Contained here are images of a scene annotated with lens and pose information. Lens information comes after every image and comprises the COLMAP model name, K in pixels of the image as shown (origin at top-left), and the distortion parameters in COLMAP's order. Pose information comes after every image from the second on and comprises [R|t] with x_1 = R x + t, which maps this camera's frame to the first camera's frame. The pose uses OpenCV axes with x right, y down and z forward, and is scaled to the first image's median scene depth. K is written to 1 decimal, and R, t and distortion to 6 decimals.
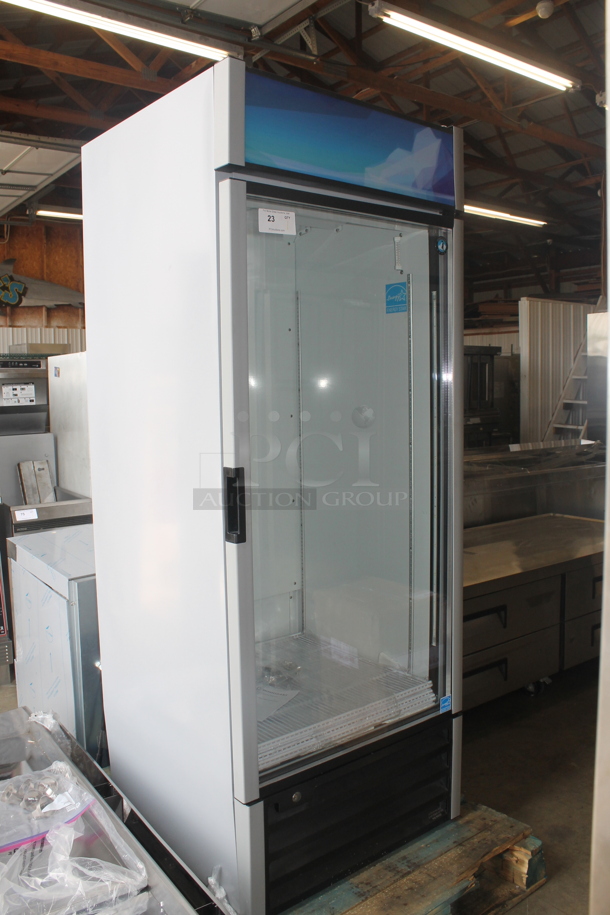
lens RADIAL K [[770.6, 0, 285.2], [0, 770.6, 458.4], [0, 0, 1]] dist [-0.161546, 0.133830]
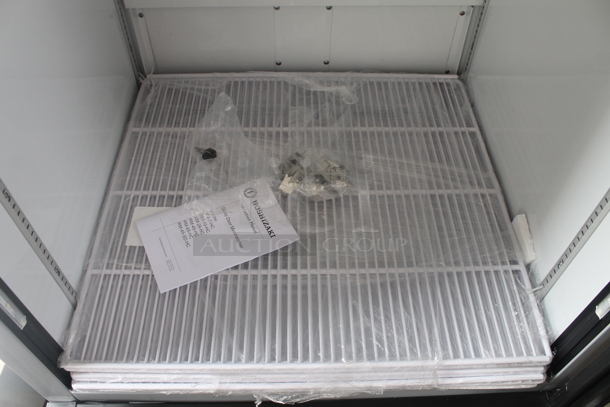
lens RADIAL K [[513.7, 0, 302.9], [0, 513.7, 192.0], [0, 0, 1]] dist [-0.161546, 0.133830]
pose [[0.802330, 0.472725, -0.364414, 0.127659], [-0.080321, 0.690487, 0.718871, 0.021791], [0.591452, -0.547502, 0.591968, 0.754016]]
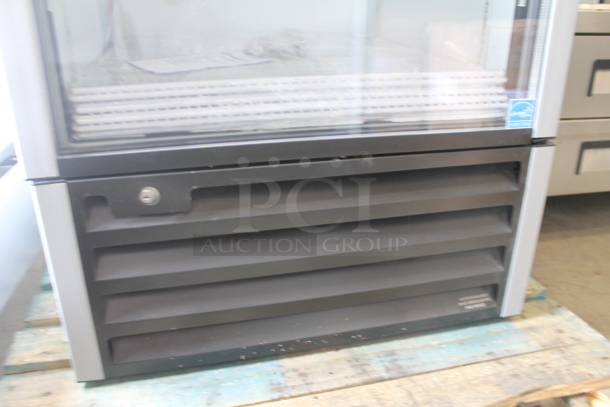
lens RADIAL K [[513.7, 0, 302.9], [0, 513.7, 192.0], [0, 0, 1]] dist [-0.161546, 0.133830]
pose [[0.908832, 0.182319, -0.375213, 0.201218], [-0.062201, 0.948610, 0.310275, 0.260872], [0.412500, -0.258649, 0.873467, 0.577836]]
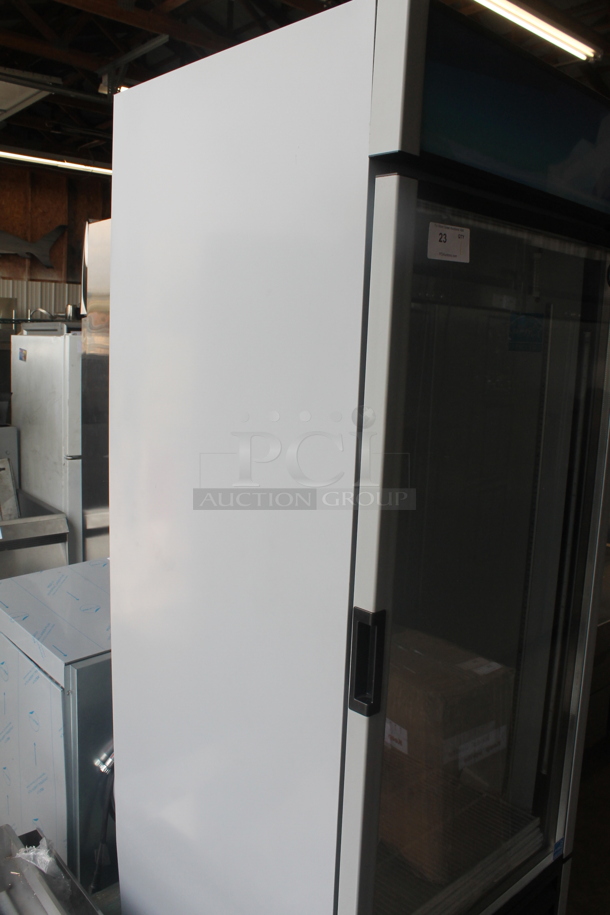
lens RADIAL K [[770.6, 0, 285.2], [0, 770.6, 458.4], [0, 0, 1]] dist [-0.161546, 0.133830]
pose [[0.995470, 0.037135, 0.087529, -0.151143], [-0.042327, 0.997406, 0.058224, -0.115018], [-0.085140, -0.061665, 0.994459, 0.252328]]
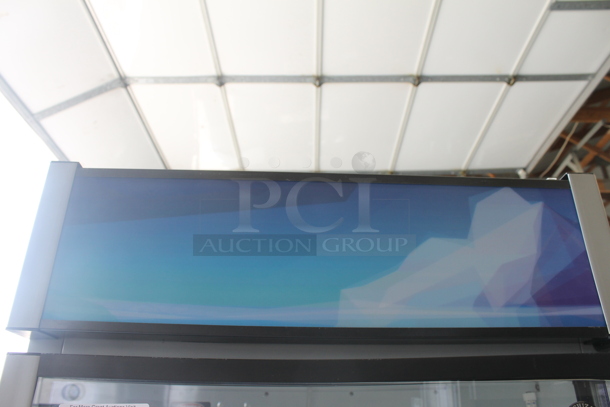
lens RADIAL K [[513.7, 0, 302.9], [0, 513.7, 192.0], [0, 0, 1]] dist [-0.161546, 0.133830]
pose [[0.808590, -0.258178, -0.528702, 0.225123], [-0.071901, 0.848490, -0.524304, -0.209526], [0.583962, 0.461961, 0.667517, 0.584120]]
